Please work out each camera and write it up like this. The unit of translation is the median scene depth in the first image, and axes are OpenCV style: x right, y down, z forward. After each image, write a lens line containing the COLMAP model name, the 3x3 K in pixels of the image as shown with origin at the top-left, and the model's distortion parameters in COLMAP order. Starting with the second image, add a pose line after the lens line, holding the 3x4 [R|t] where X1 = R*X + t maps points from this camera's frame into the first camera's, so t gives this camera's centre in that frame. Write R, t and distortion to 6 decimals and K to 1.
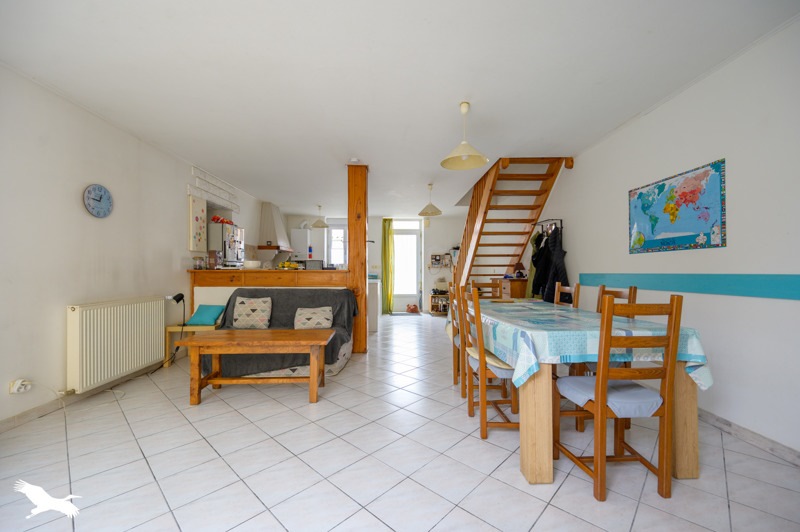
lens RADIAL K [[317.1, 0, 397.6], [0, 317.1, 270.1], [0, 0, 1]] dist [0.002900, -0.000323]
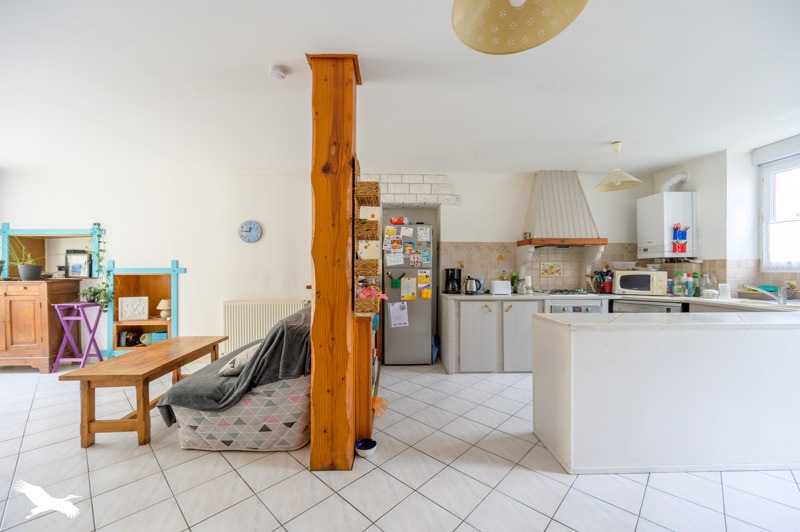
lens RADIAL K [[317.1, 0, 400.3], [0, 317.1, 274.0], [0, 0, 1]] dist [0.002900, -0.000323]
pose [[0.003771, 0.016606, -0.999855, 0.192397], [0.001452, 0.999861, 0.016612, -0.013664], [0.999992, -0.001515, 0.003747, 0.575462]]
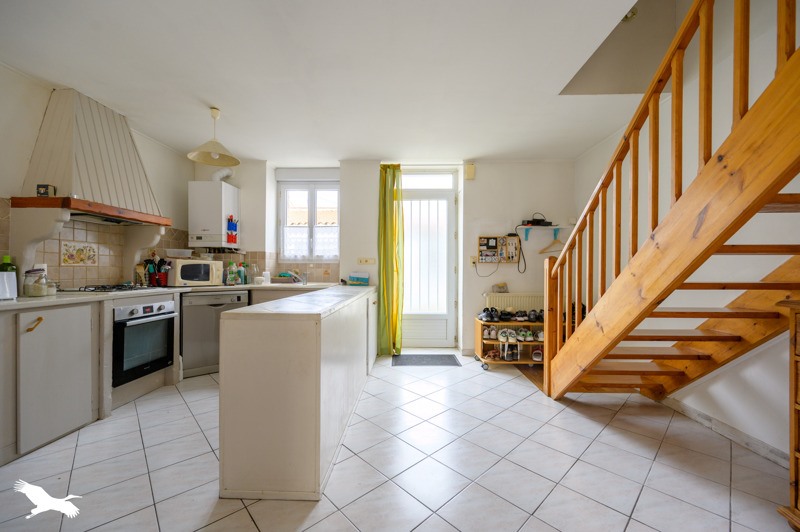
lens RADIAL K [[317.1, 0, 402.8], [0, 317.1, 267.2], [0, 0, 1]] dist [0.002900, -0.000323]
pose [[0.998352, 0.001734, -0.057354, 0.017471], [-0.002218, 0.999963, -0.008363, 0.003403], [0.057338, 0.008476, 0.998319, 0.516088]]
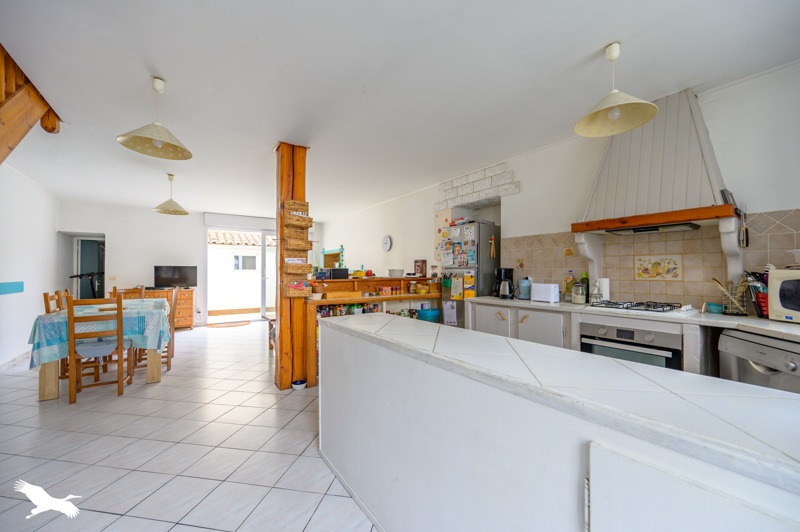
lens RADIAL K [[317.1, 0, 398.8], [0, 317.1, 270.3], [0, 0, 1]] dist [0.002900, -0.000323]
pose [[-0.834279, 0.002422, -0.551337, 0.049363], [0.005283, 0.999980, -0.003602, -0.010156], [0.551317, -0.005918, -0.834275, 0.957511]]
